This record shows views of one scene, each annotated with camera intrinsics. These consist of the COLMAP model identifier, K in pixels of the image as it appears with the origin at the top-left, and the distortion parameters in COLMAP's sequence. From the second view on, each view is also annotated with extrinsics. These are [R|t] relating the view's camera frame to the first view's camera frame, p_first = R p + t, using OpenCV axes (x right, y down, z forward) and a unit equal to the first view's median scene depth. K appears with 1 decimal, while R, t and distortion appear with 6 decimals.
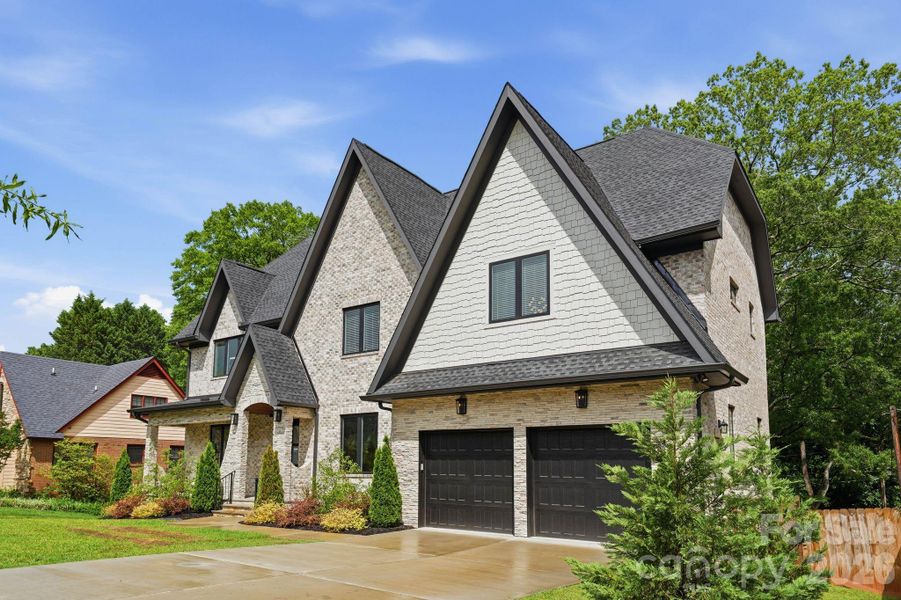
lens RADIAL K [[474.0, 0, 450.5], [0, 474.0, 300.0], [0, 0, 1]] dist [-0.000531, -0.000670]
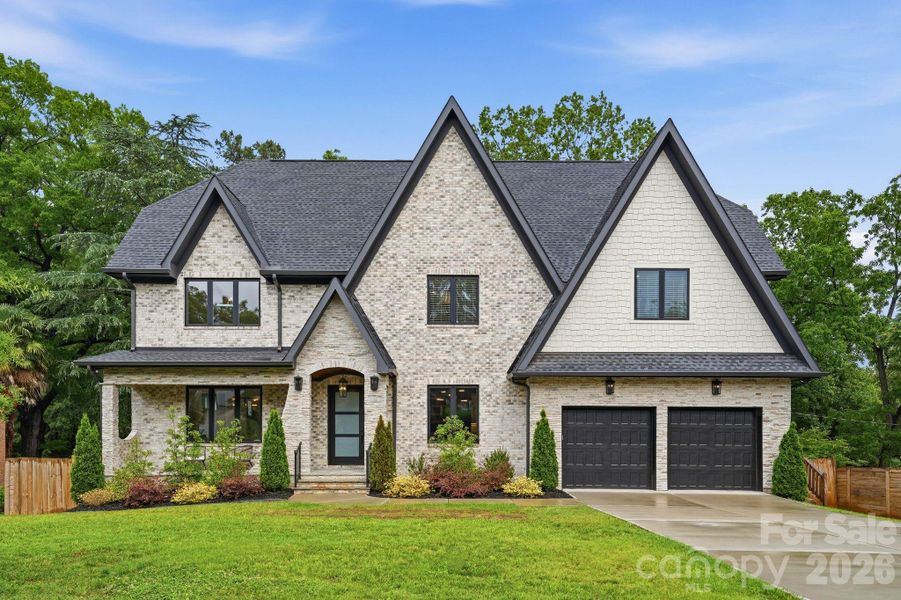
lens RADIAL K [[474.0, 0, 450.5], [0, 474.0, 300.0], [0, 0, 1]] dist [-0.000531, -0.000670]
pose [[0.860336, 0.122942, 0.494679, -0.890741], [-0.166264, 0.985084, 0.044342, 0.024885], [-0.481849, -0.120396, 0.867944, 0.192494]]
